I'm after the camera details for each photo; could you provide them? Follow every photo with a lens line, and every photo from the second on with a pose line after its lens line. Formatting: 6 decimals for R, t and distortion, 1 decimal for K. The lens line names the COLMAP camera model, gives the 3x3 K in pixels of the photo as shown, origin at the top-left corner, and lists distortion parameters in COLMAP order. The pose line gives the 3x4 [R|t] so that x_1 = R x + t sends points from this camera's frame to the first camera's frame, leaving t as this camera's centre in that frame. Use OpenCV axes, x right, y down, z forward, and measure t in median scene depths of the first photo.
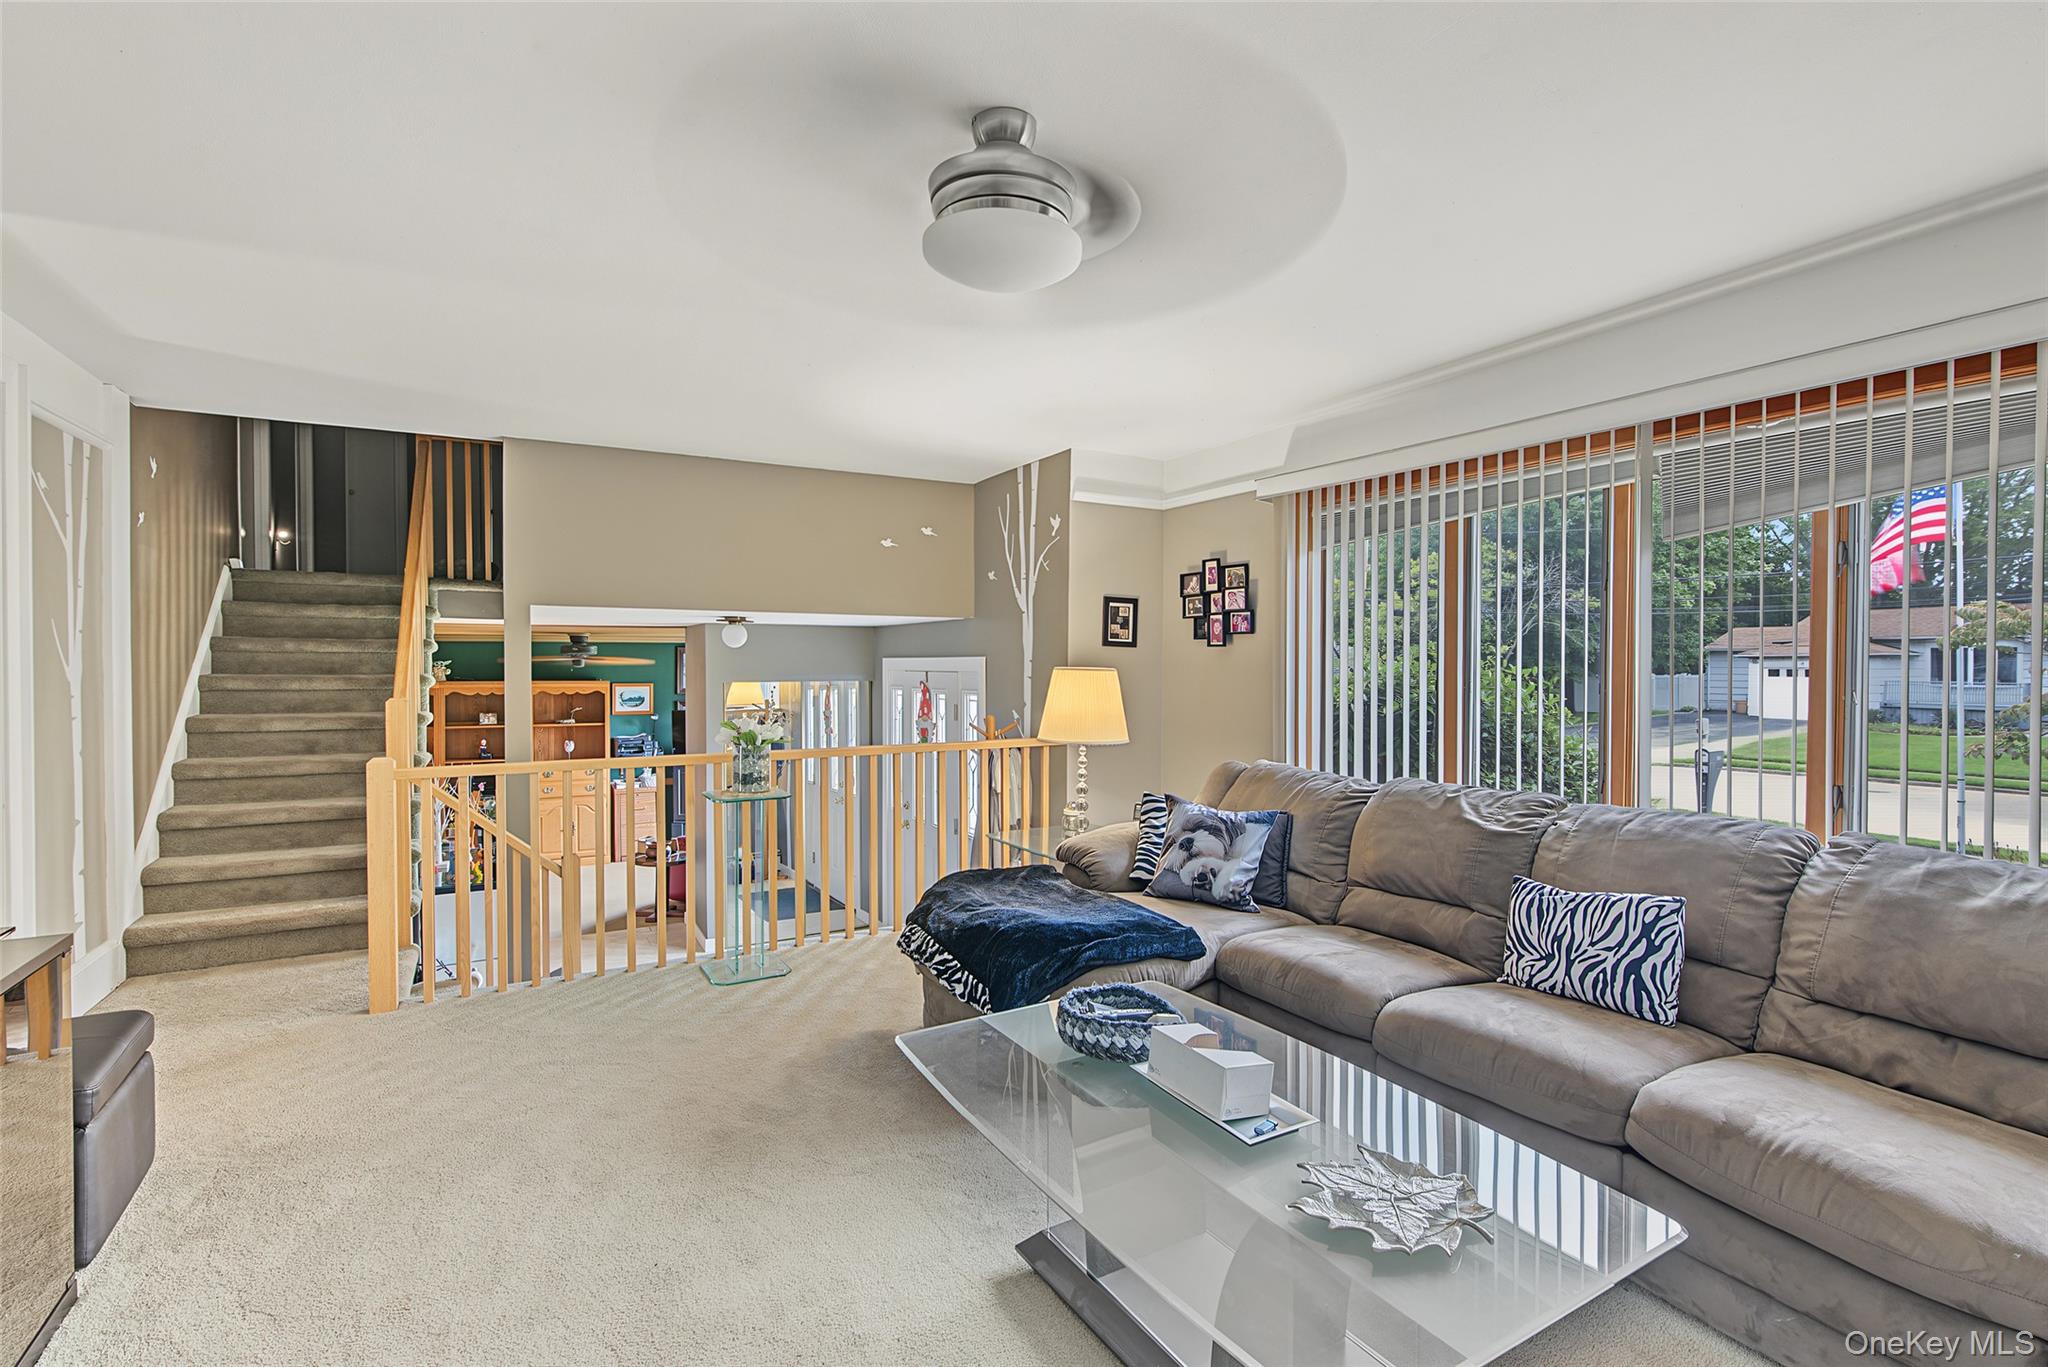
lens RADIAL K [[945.5, 0, 1028.9], [0, 945.5, 697.6], [0, 0, 1]] dist [-0.001243, -0.000347]
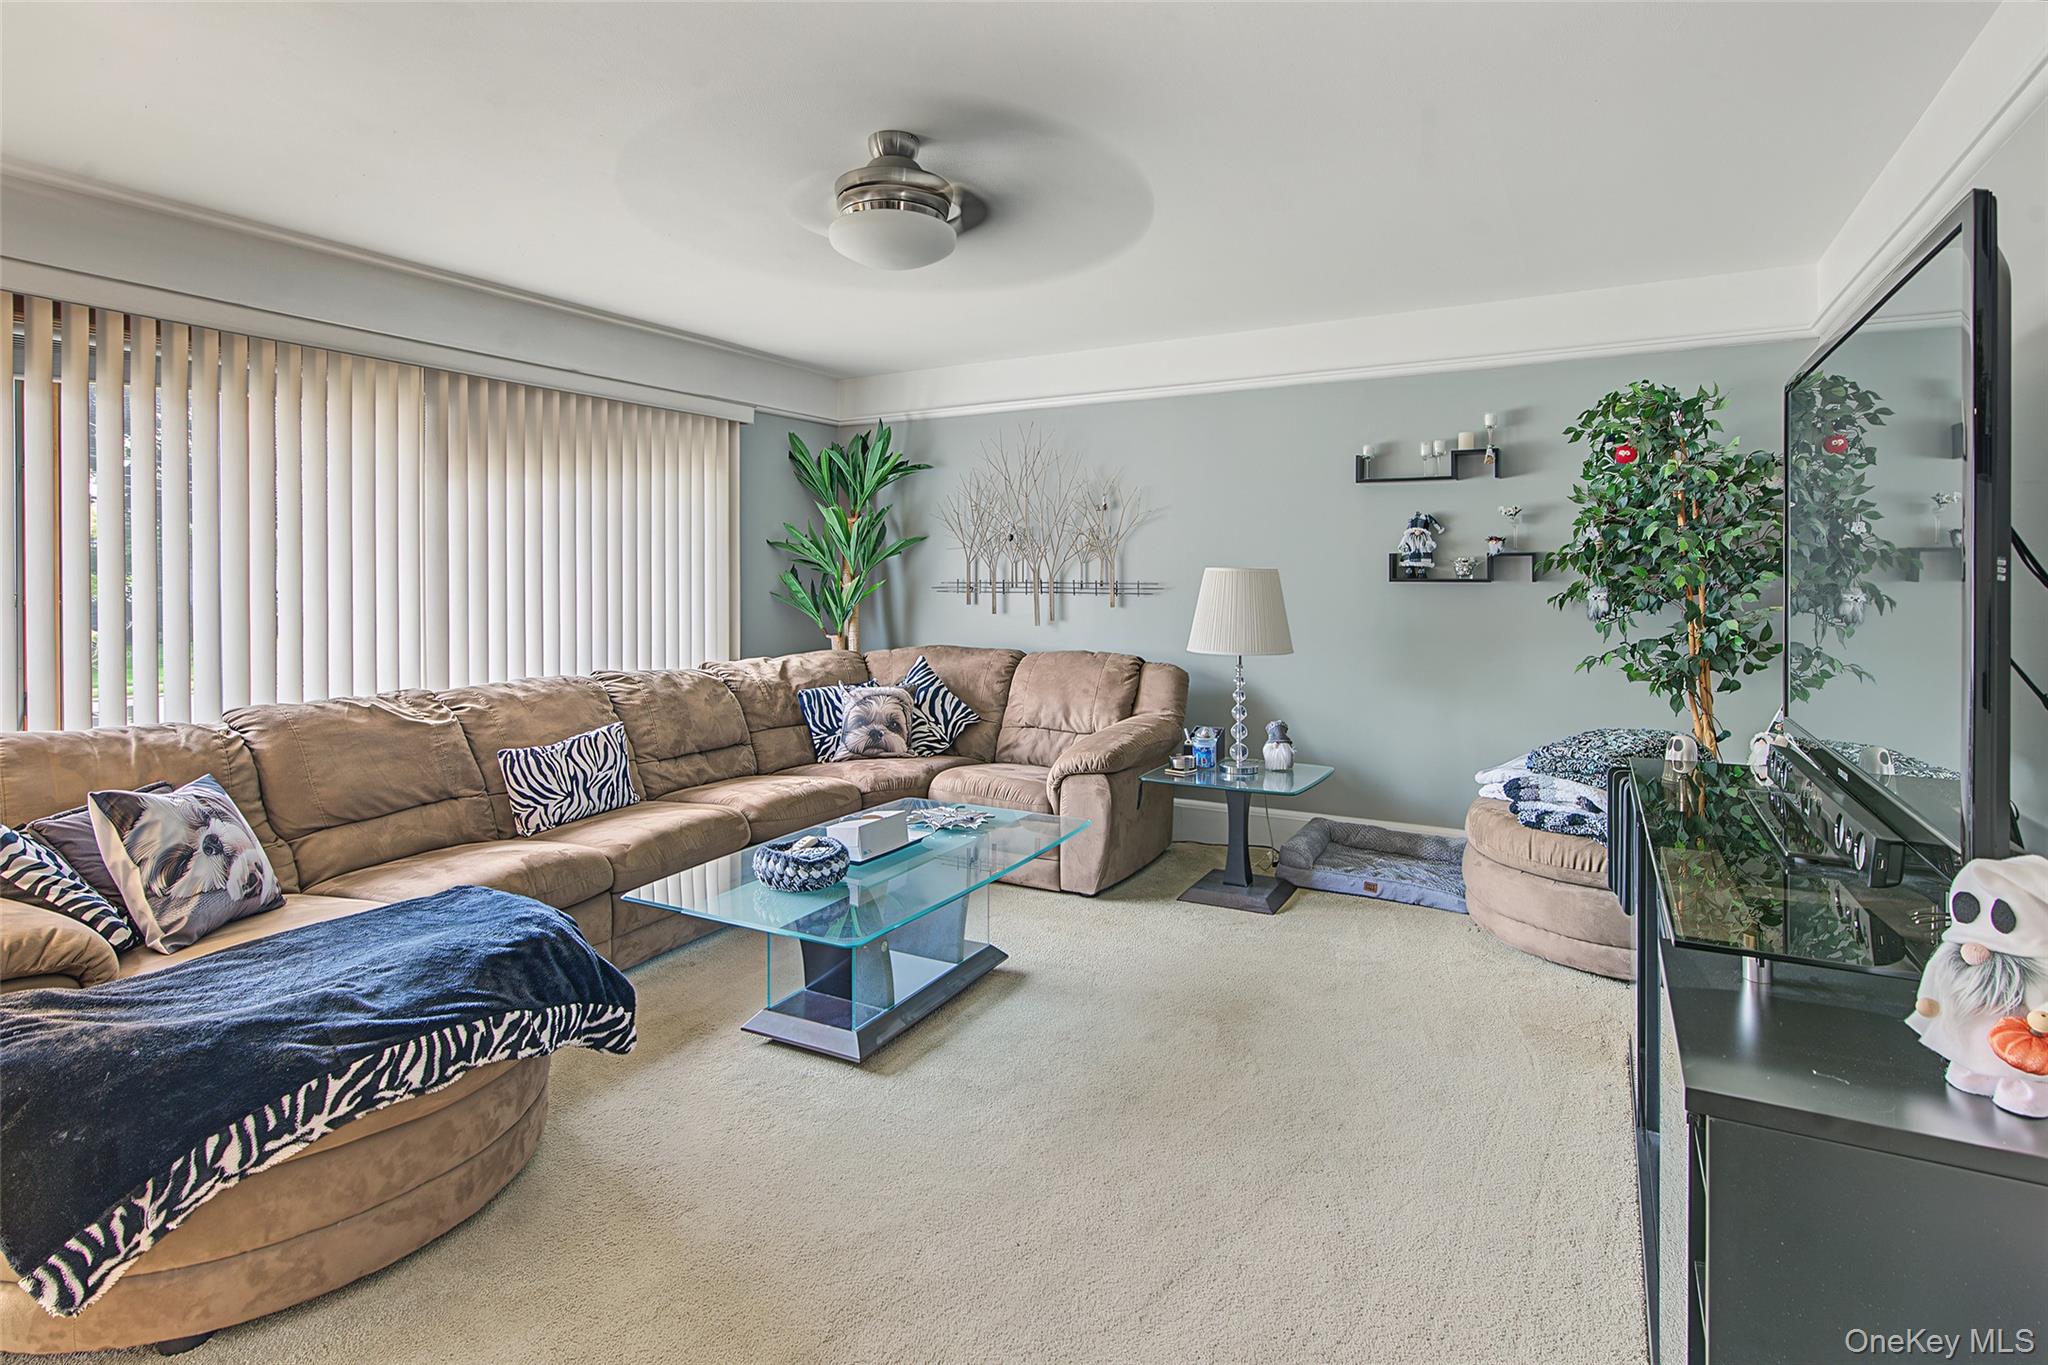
lens RADIAL K [[967.0, 0, 1030.5], [0, 967.0, 681.6], [0, 0, 1]] dist [-0.000735, -0.000356]
pose [[-0.504237, -0.098728, 0.857903, -0.899240], [0.031747, 0.990652, 0.132665, -0.036459], [-0.862982, 0.094131, -0.496389, 1.101244]]
